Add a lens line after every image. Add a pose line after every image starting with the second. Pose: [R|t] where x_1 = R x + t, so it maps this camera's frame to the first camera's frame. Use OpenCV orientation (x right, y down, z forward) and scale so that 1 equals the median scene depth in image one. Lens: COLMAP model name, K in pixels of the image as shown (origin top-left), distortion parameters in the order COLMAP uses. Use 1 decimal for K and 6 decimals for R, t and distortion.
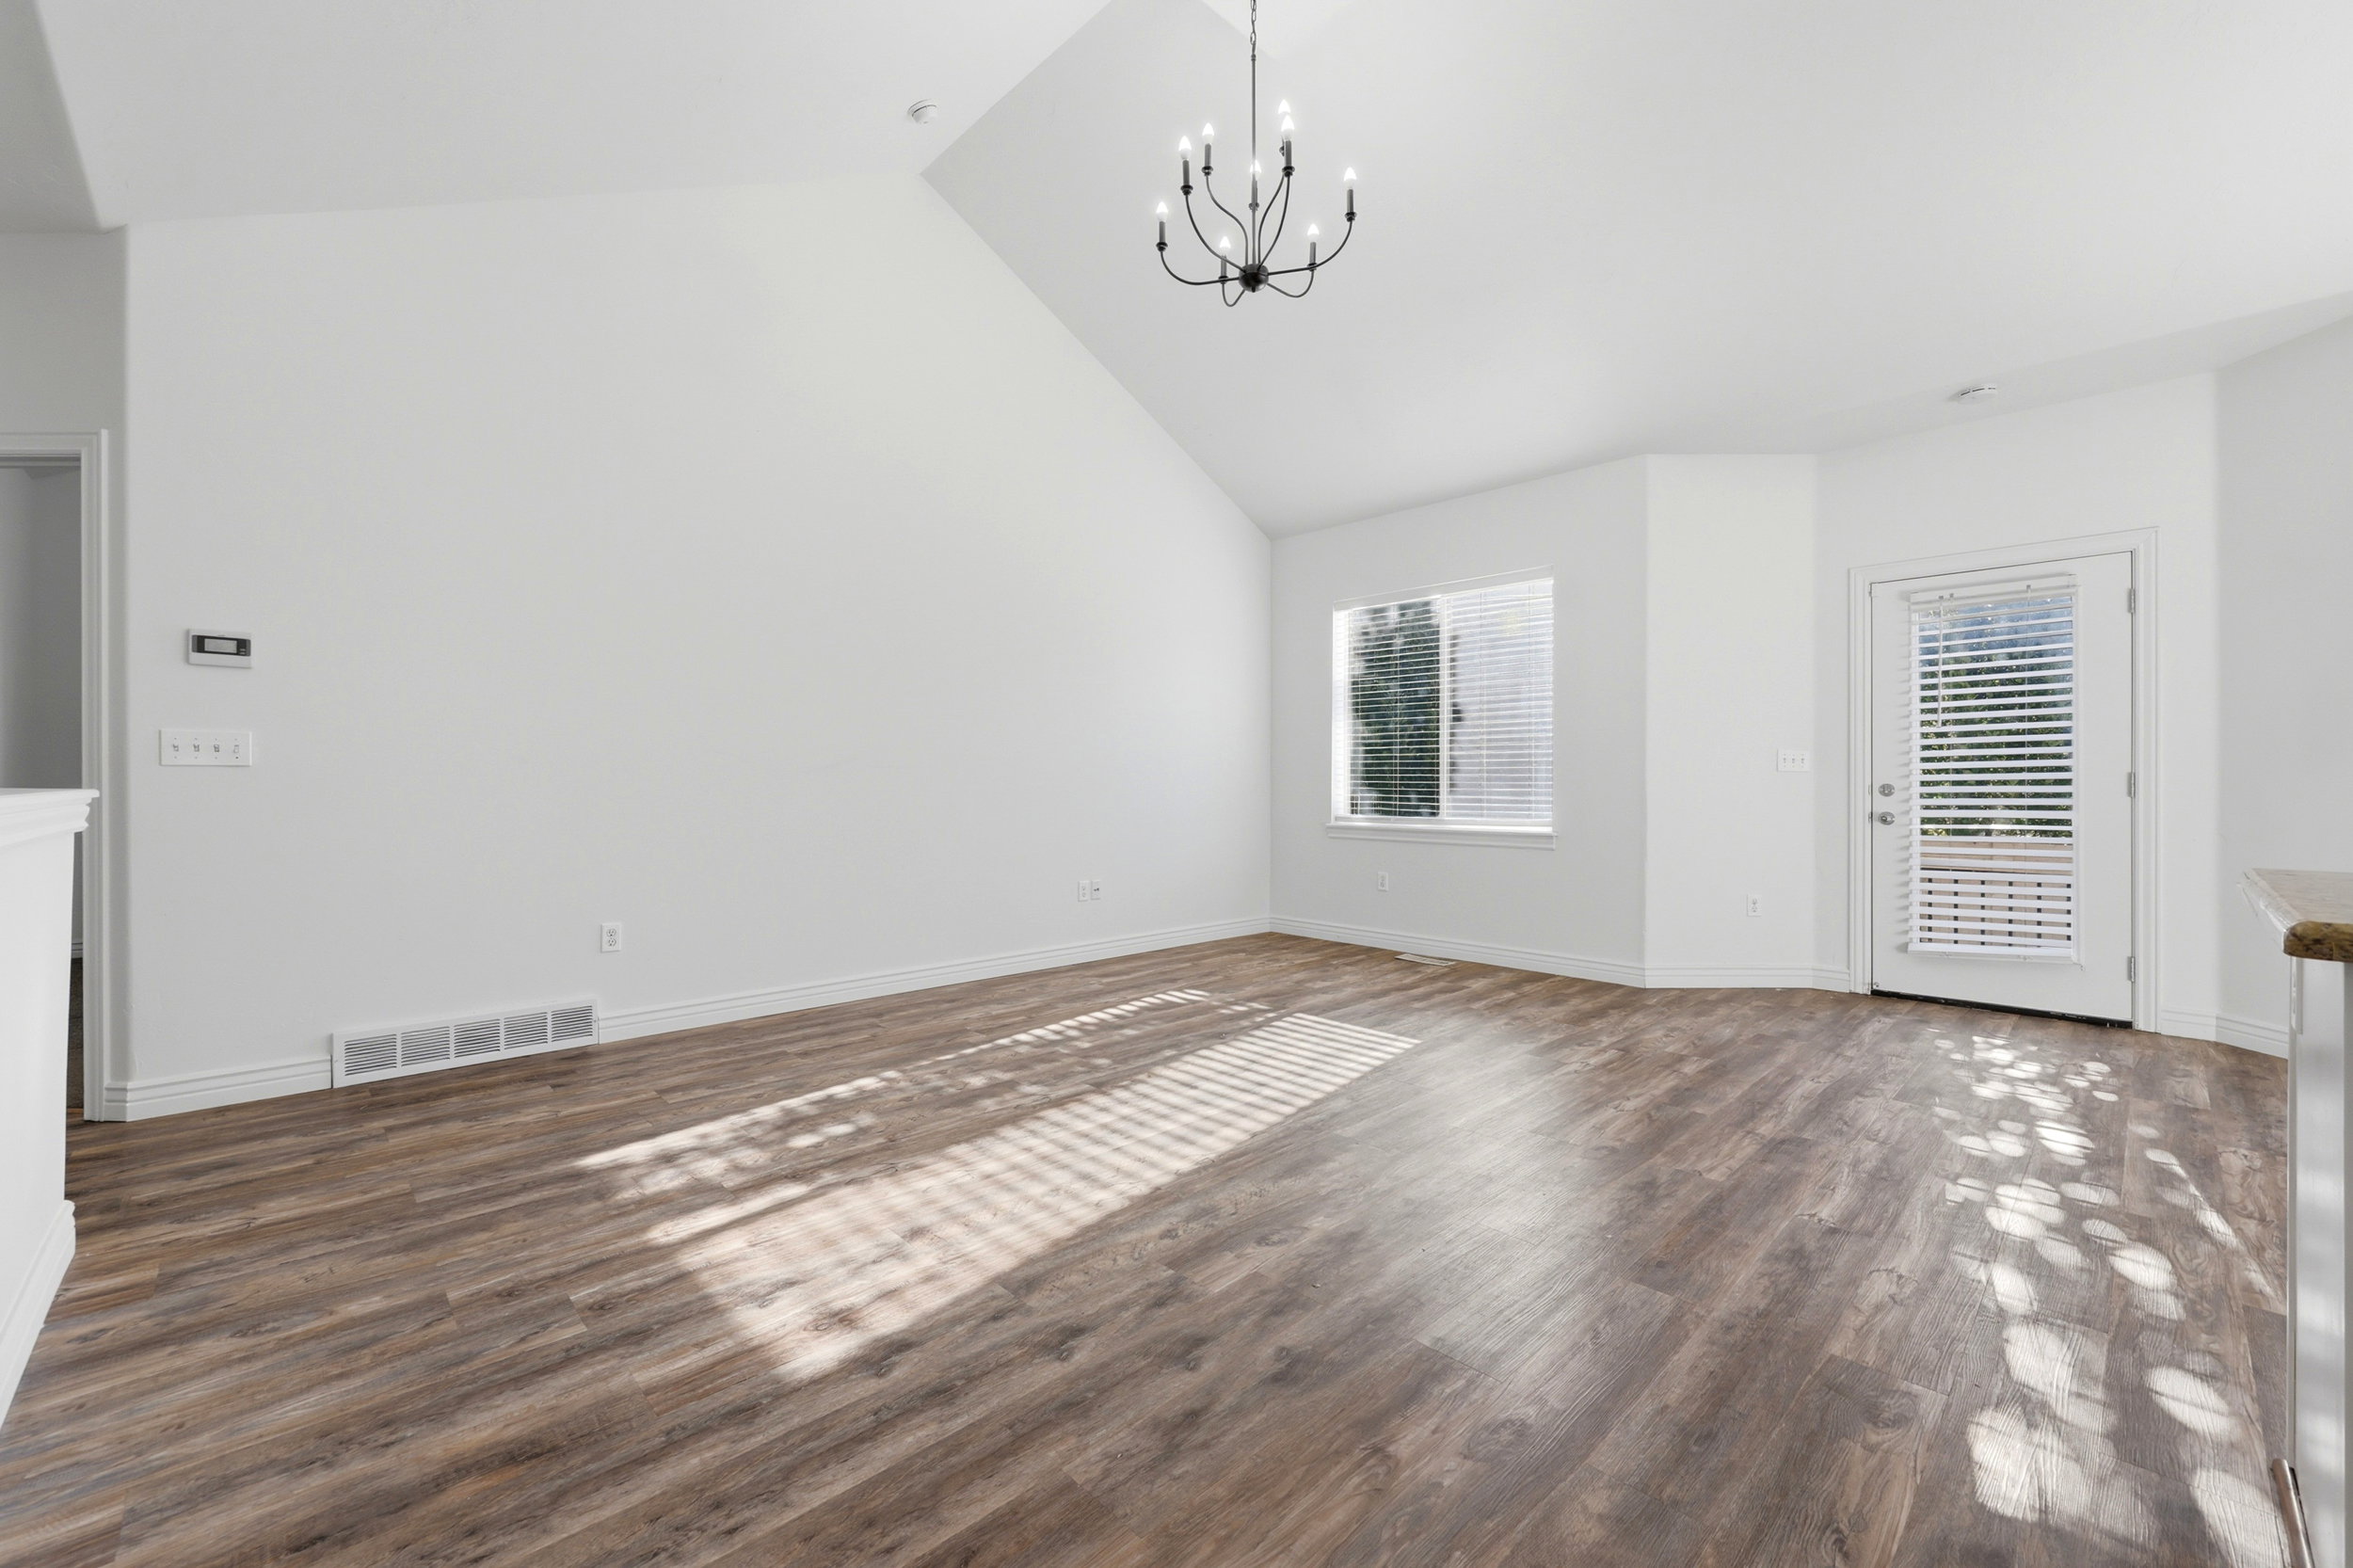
lens RADIAL K [[951.8, 0, 1165.8], [0, 951.8, 777.5], [0, 0, 1]] dist [-0.000346, -0.000235]
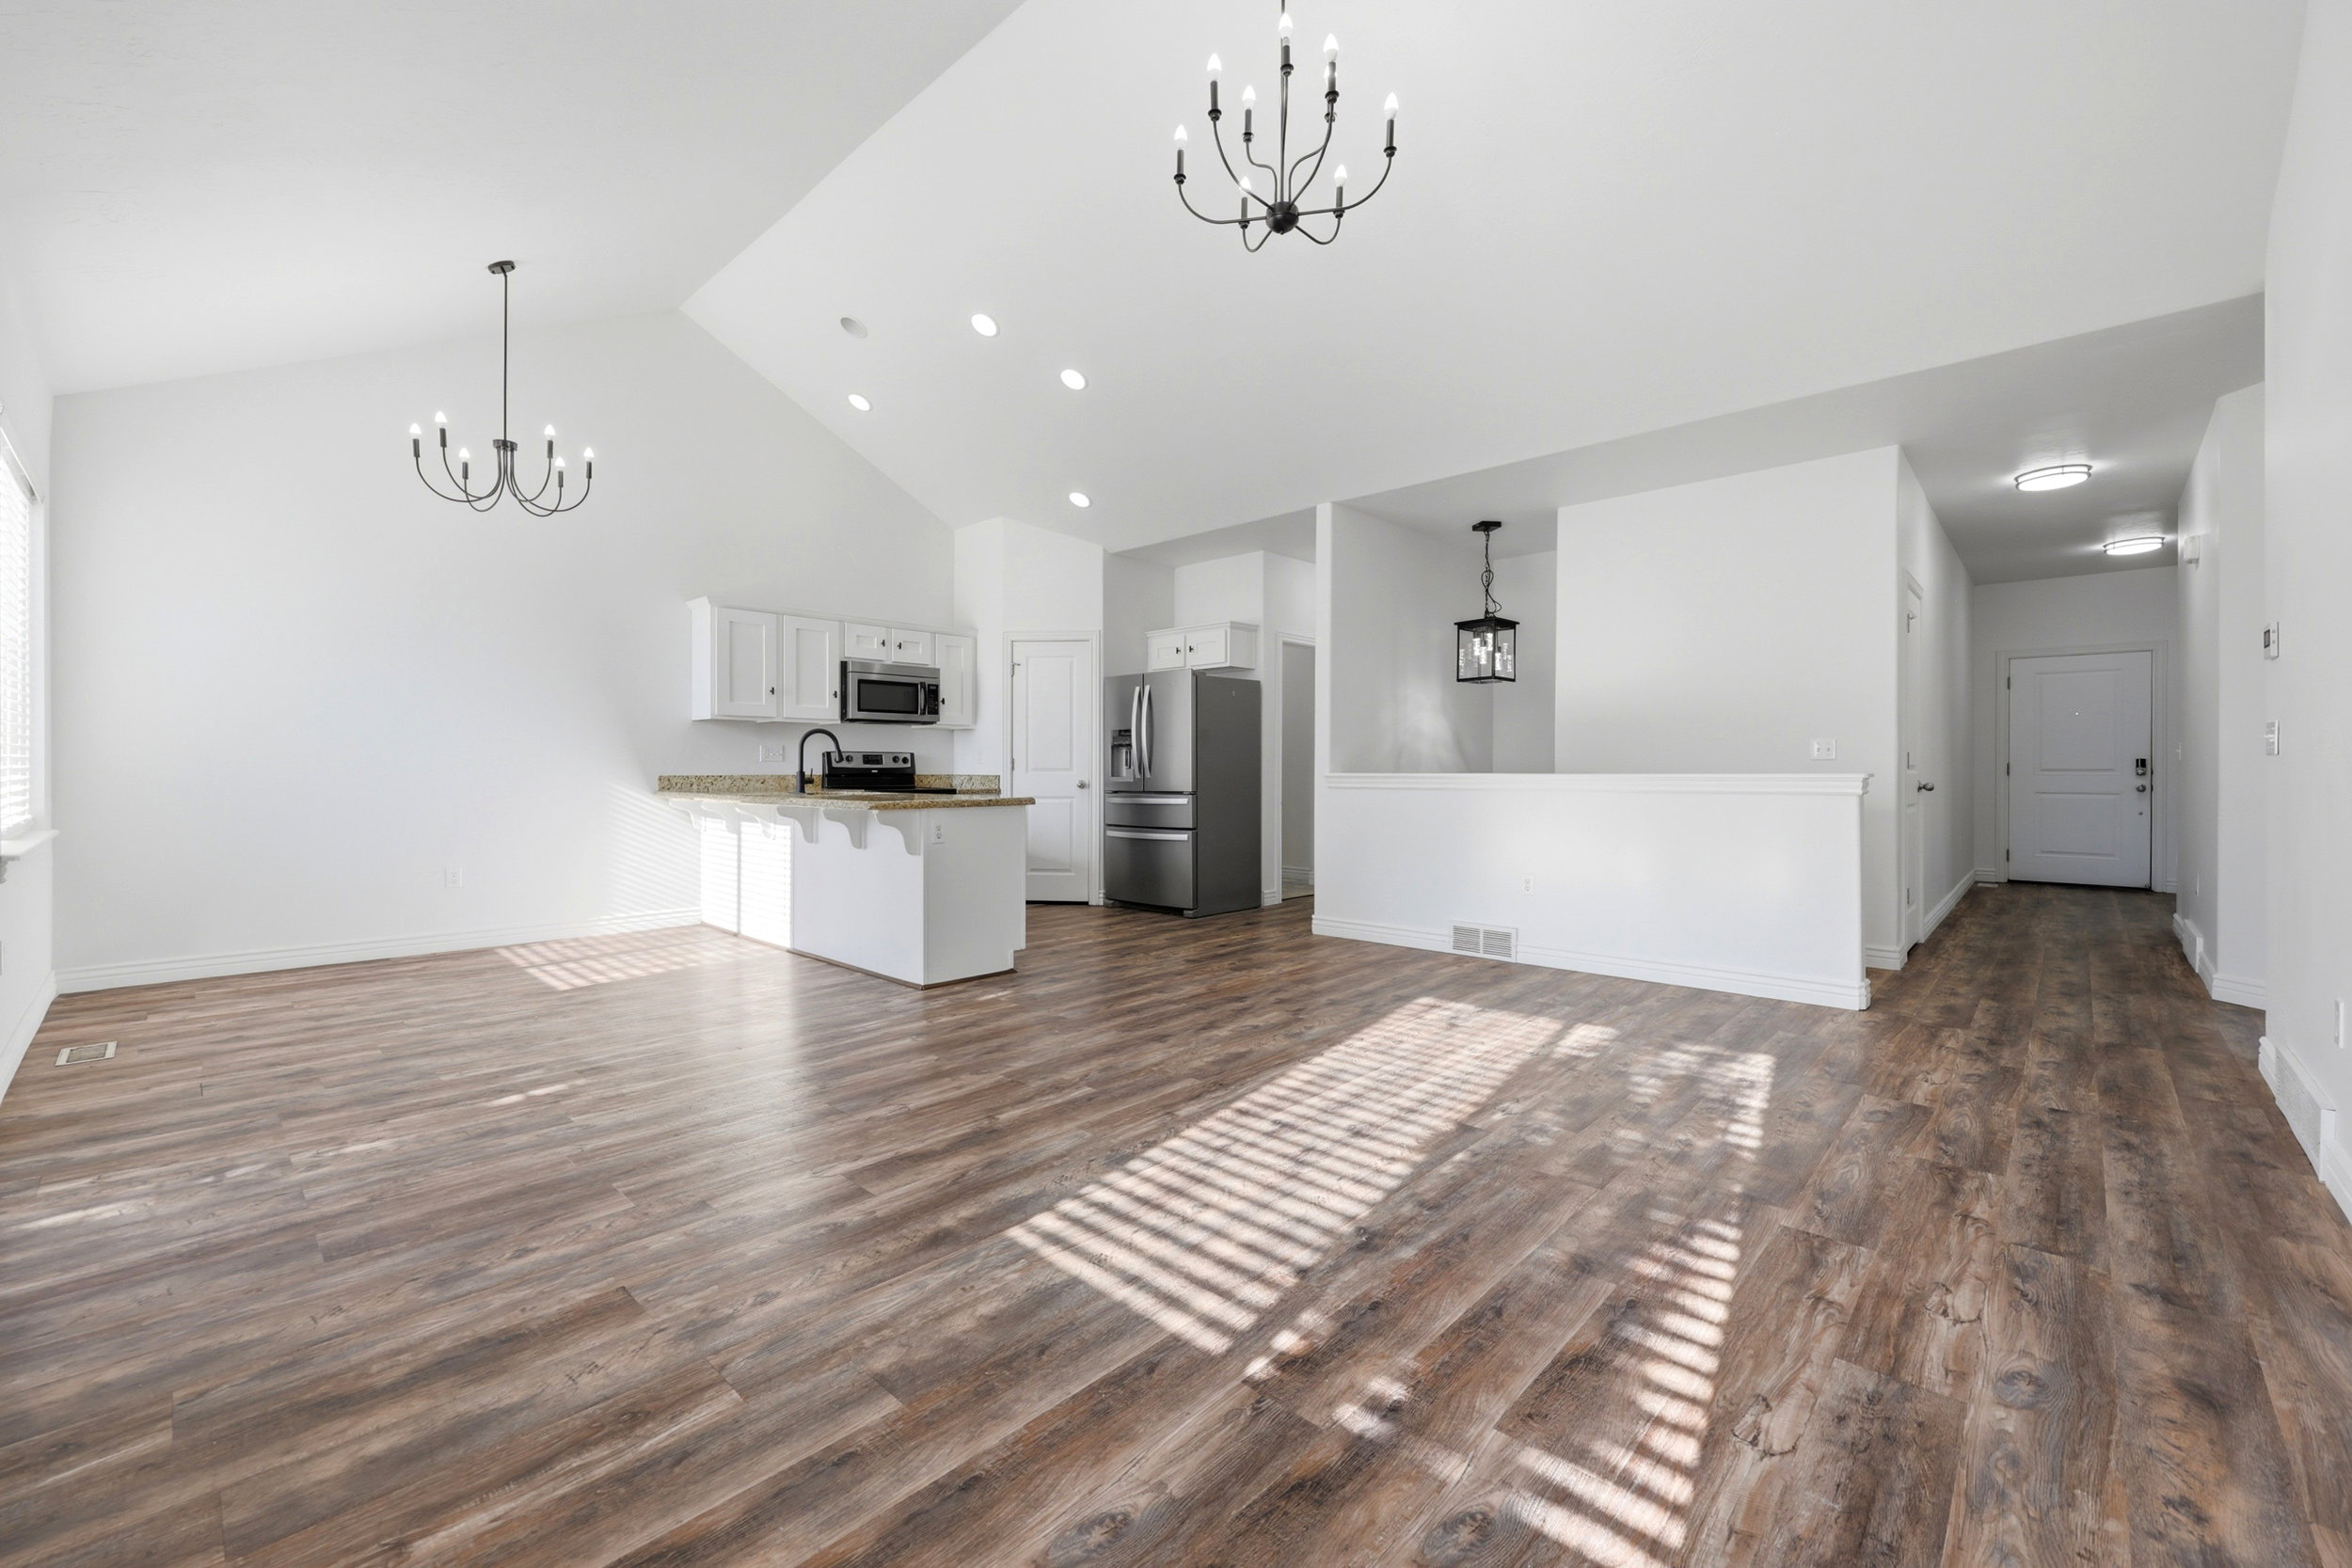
lens RADIAL K [[951.3, 0, 1154.4], [0, 951.3, 768.9], [0, 0, 1]] dist [-0.000346, -0.000235]
pose [[-0.999090, -0.000760, -0.042654, 0.237128], [-0.000489, 0.999980, -0.006380, 0.009536], [0.042658, -0.006353, -0.999070, 1.821359]]
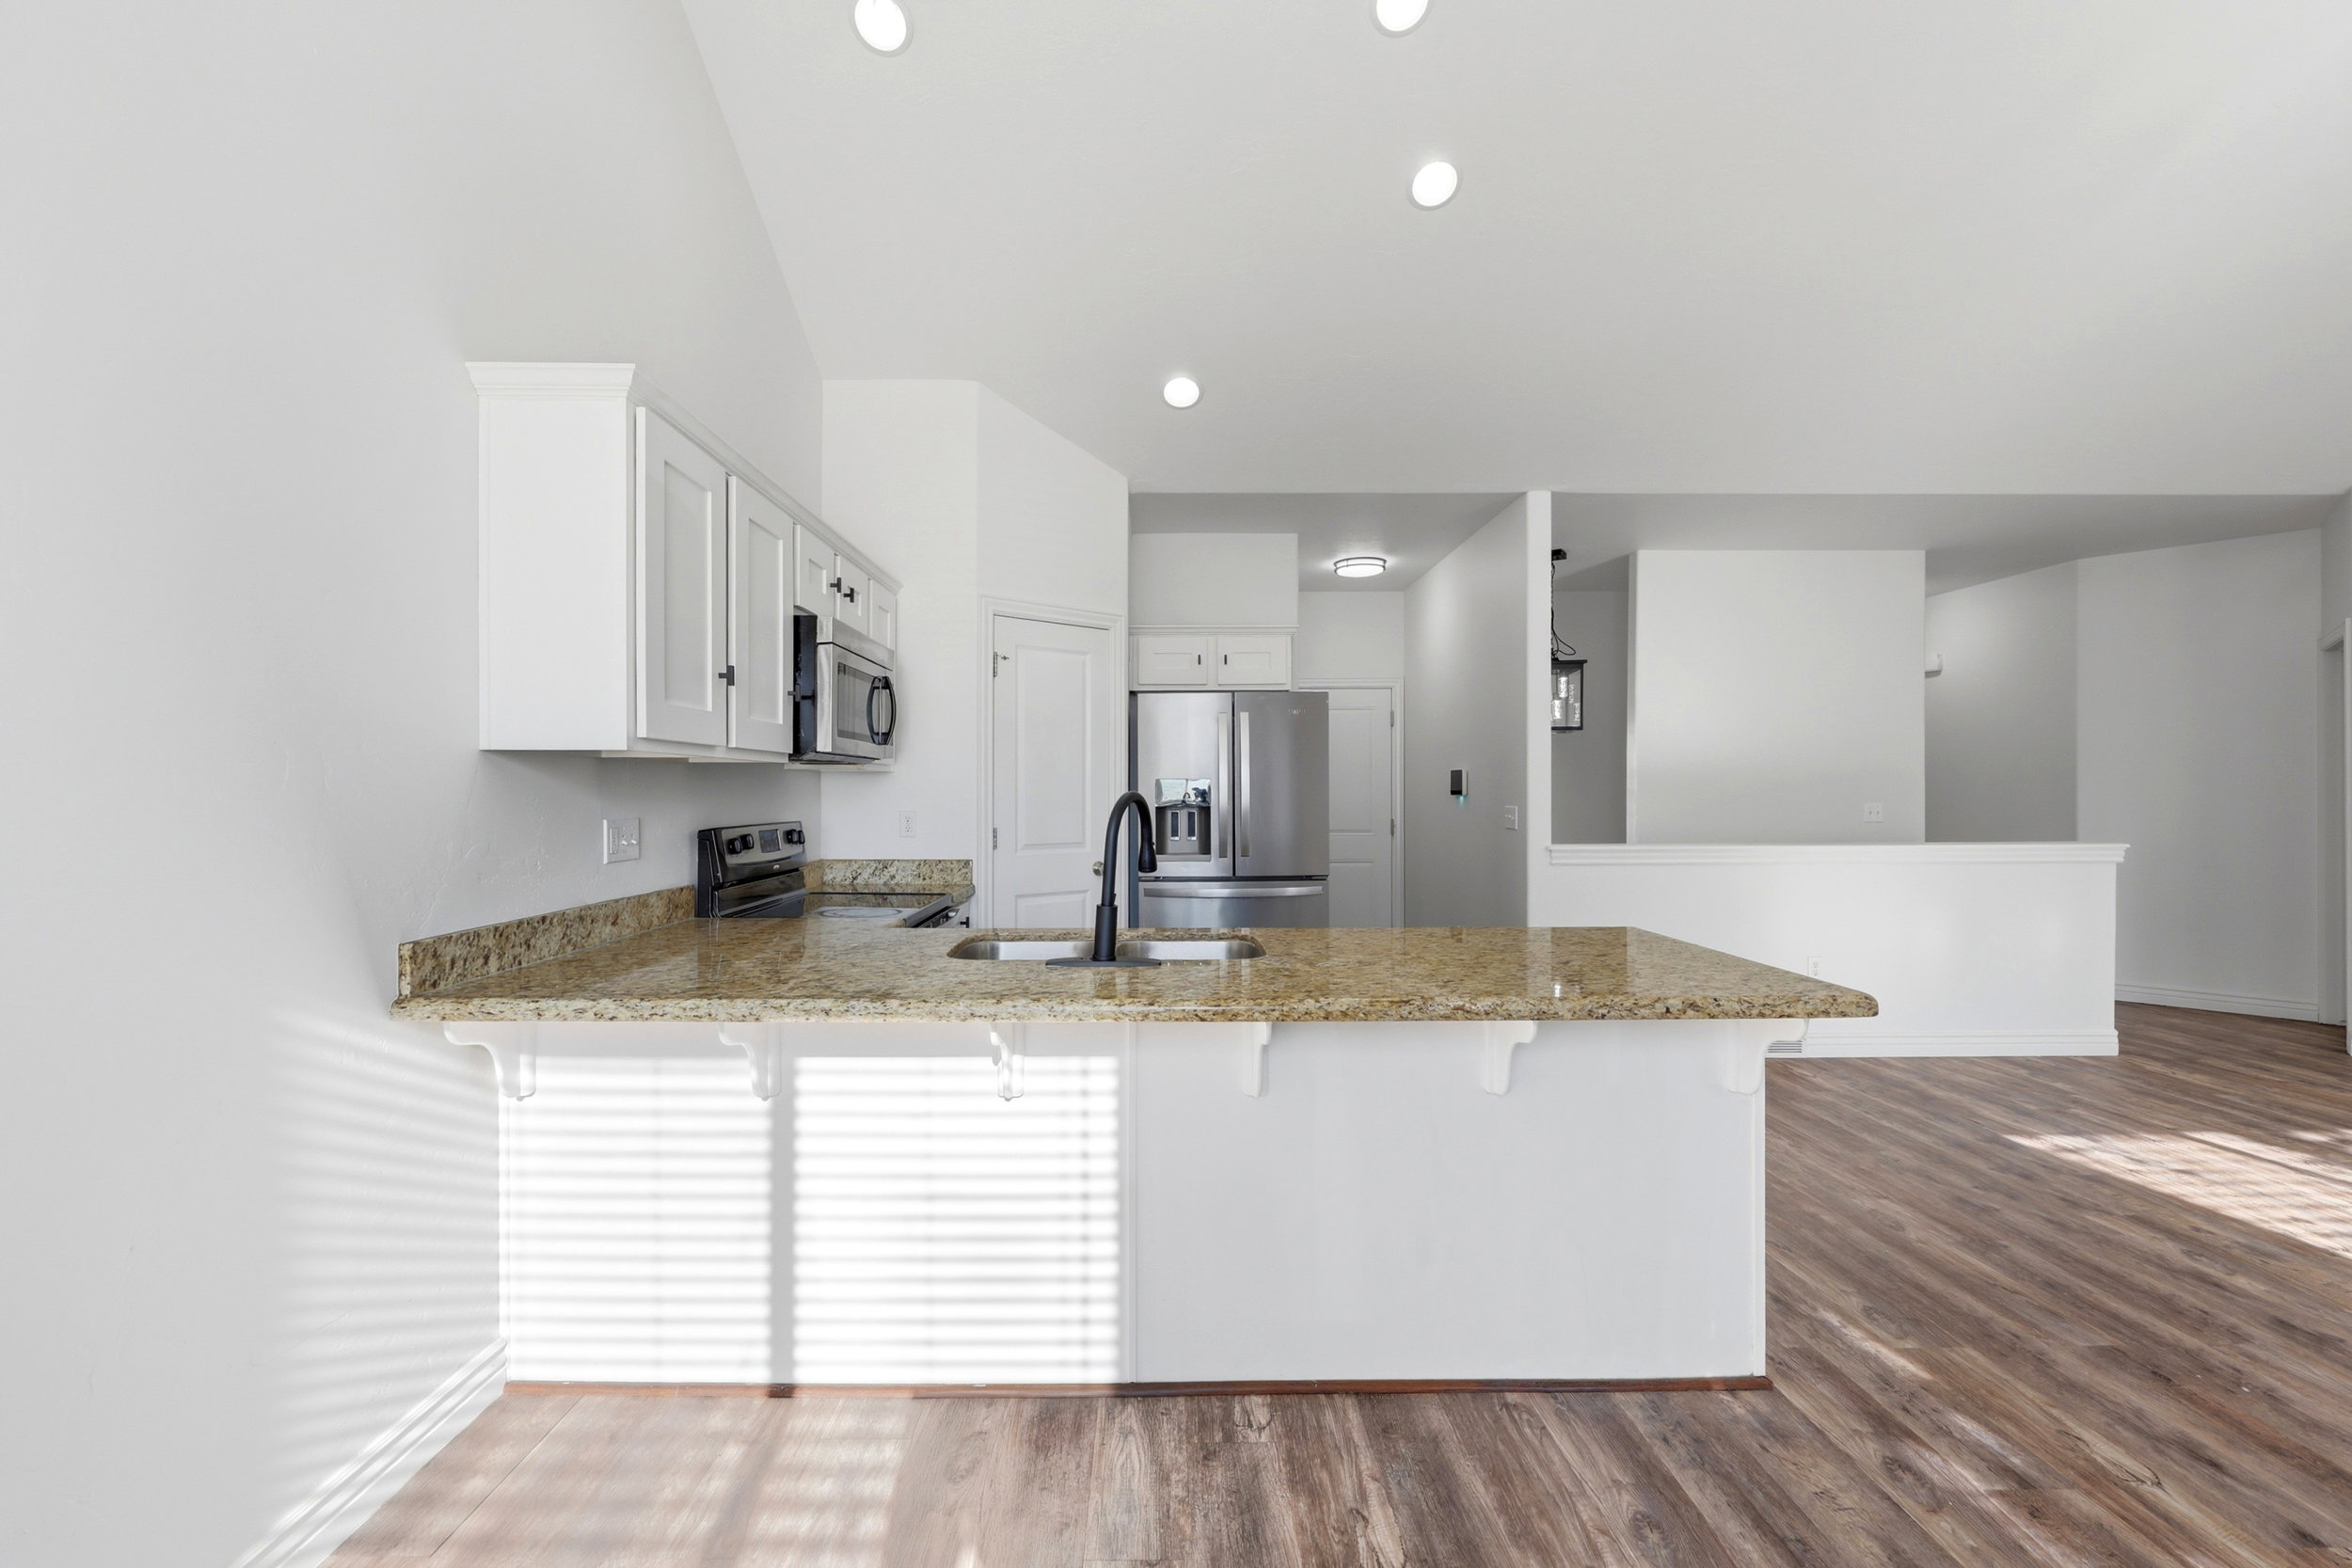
lens RADIAL K [[972.1, 0, 1175.4], [0, 972.1, 797.7], [0, 0, 1]] dist [-0.004535, 0.001625]
pose [[-0.680862, 0.003416, -0.732404, 1.234674], [0.006771, 0.999976, -0.001630, -0.065232], [0.732380, -0.006069, -0.680869, 0.585952]]
